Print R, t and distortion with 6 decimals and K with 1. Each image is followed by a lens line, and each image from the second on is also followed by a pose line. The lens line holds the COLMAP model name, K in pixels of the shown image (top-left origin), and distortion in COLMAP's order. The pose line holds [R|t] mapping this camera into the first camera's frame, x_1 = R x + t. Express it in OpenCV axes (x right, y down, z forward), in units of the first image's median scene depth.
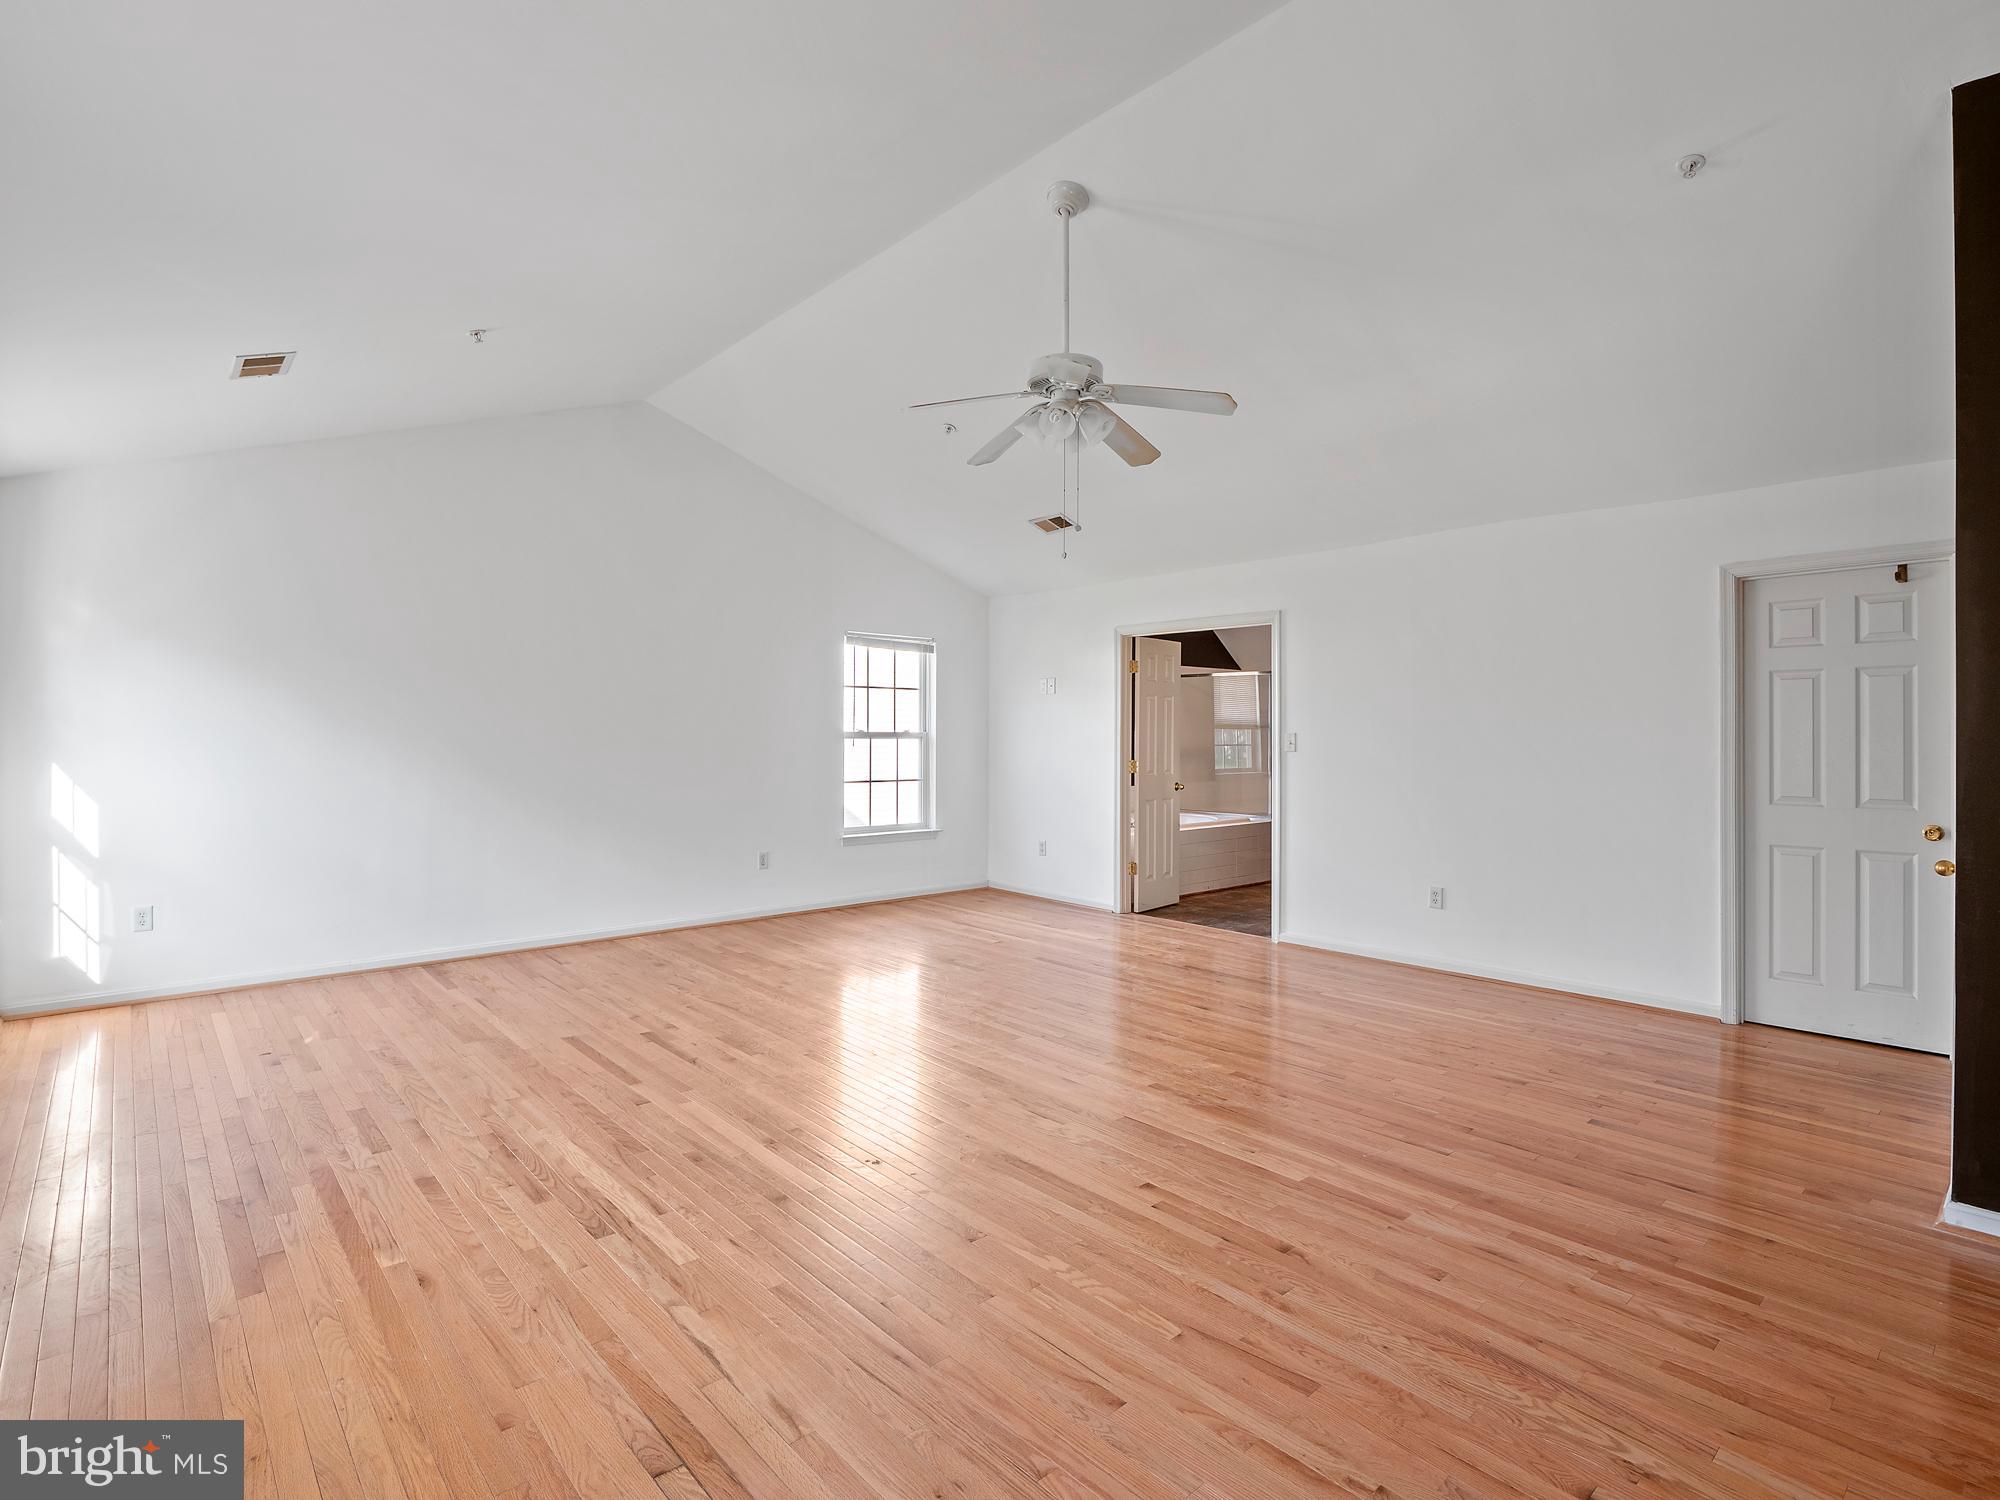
lens RADIAL K [[1011.4, 0, 988.2], [0, 1011.4, 750.0], [0, 0, 1]] dist [-0.017828, 0.006902]
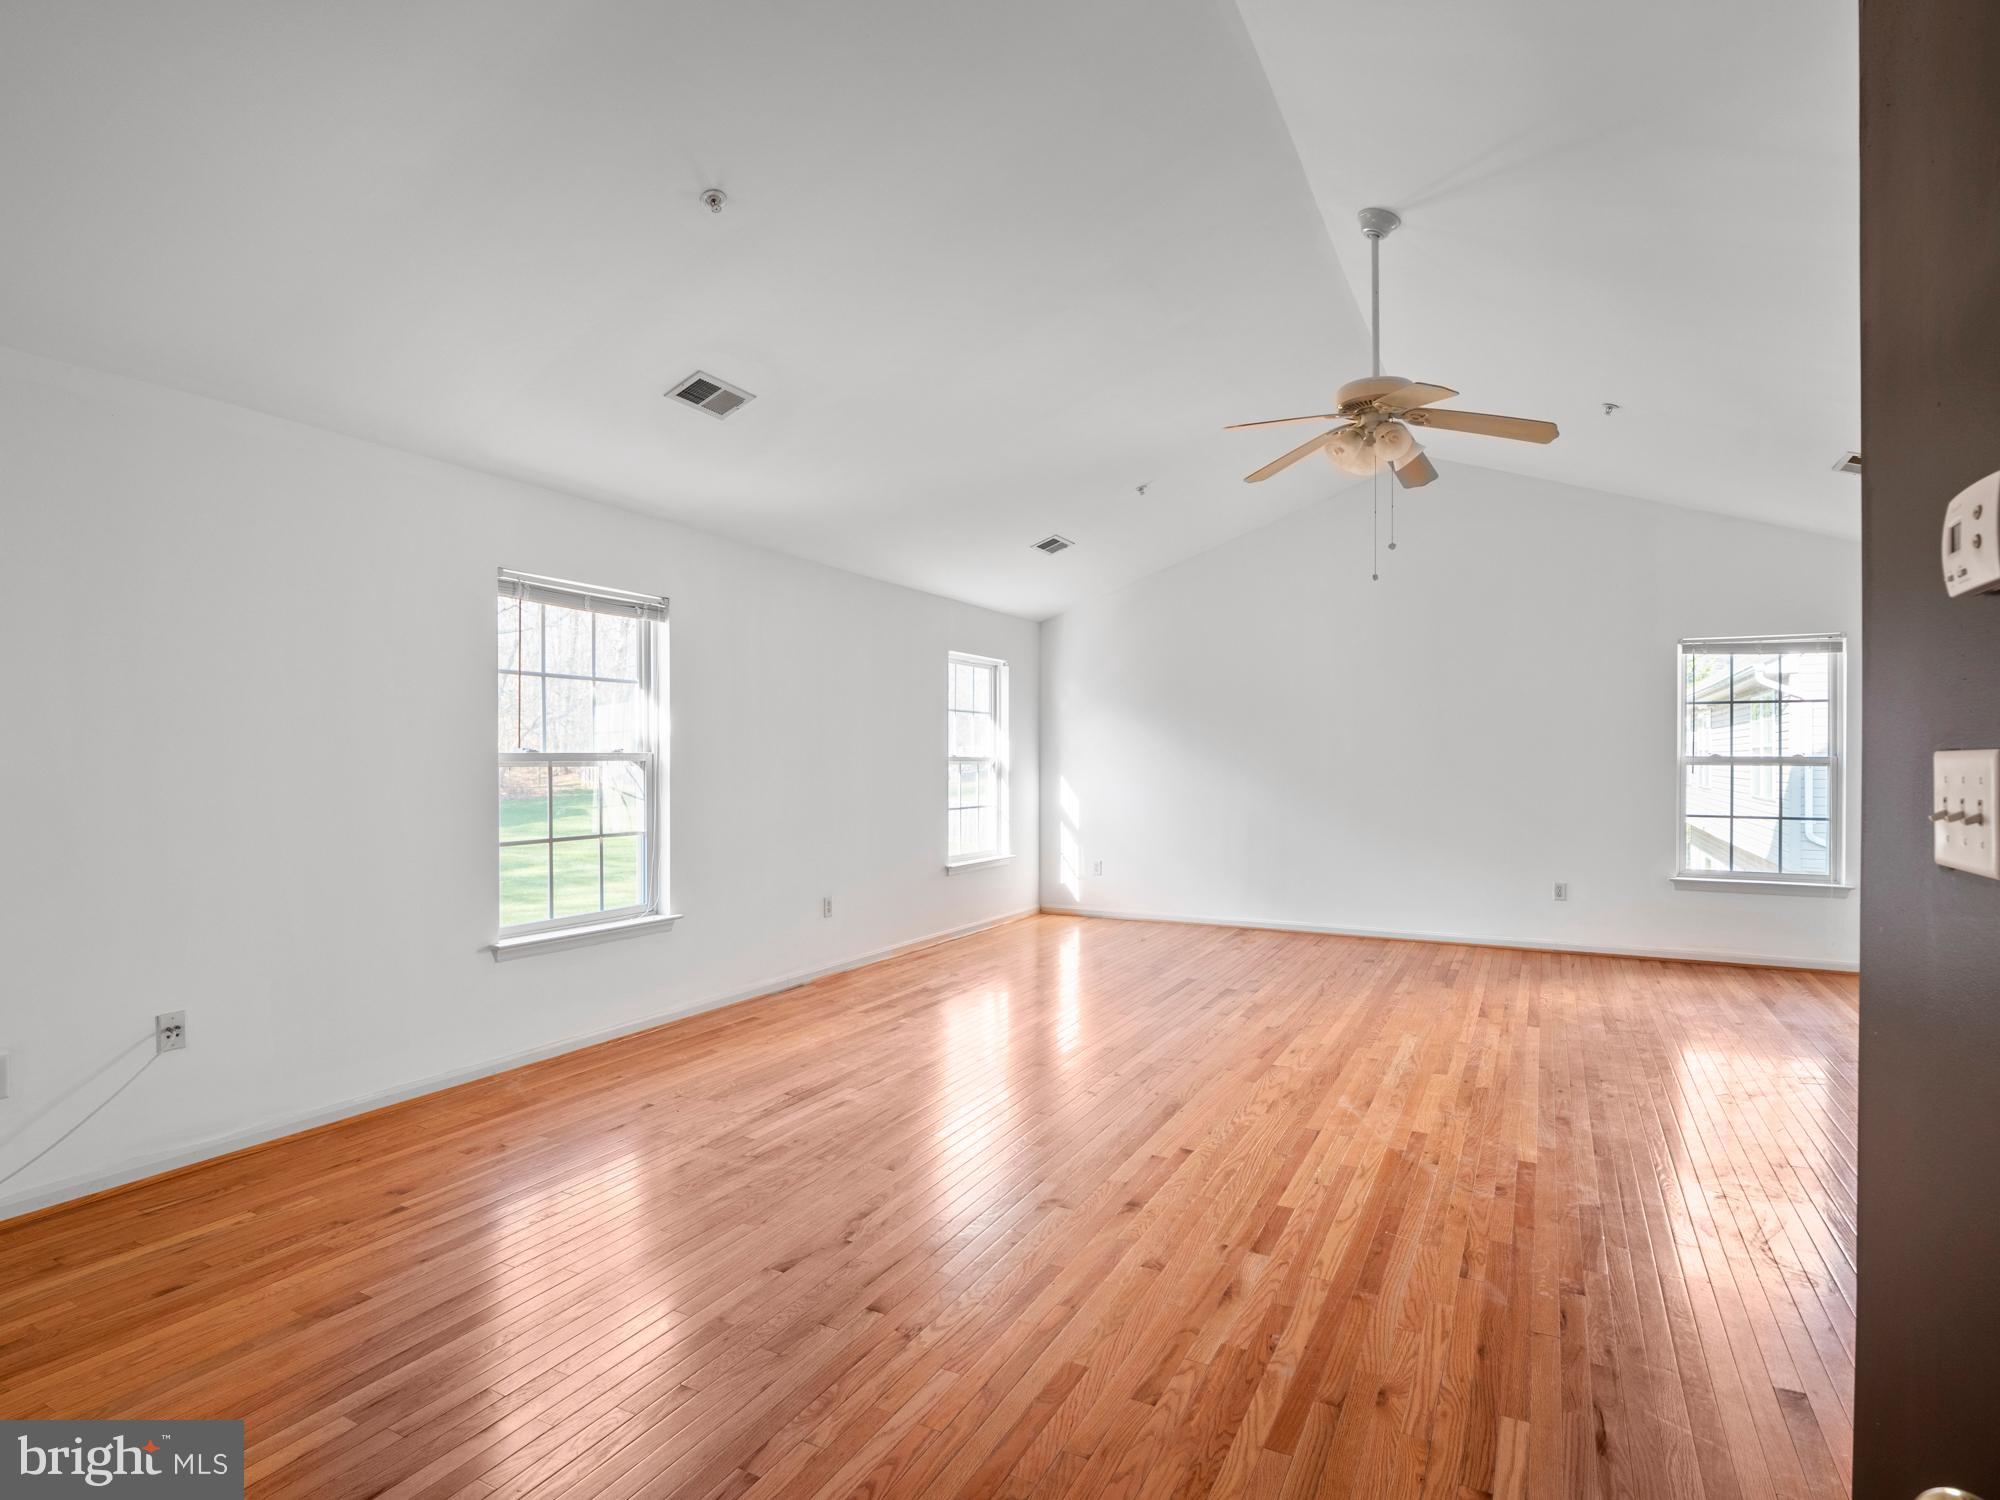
lens RADIAL K [[1011.4, 0, 988.2], [0, 1011.4, 750.0], [0, 0, 1]] dist [-0.017828, 0.006902]
pose [[0.347006, -0.010617, -0.937803, 0.883140], [-0.017429, 0.999690, -0.017767, 0.004076], [0.937701, 0.022511, 0.346714, 0.297066]]
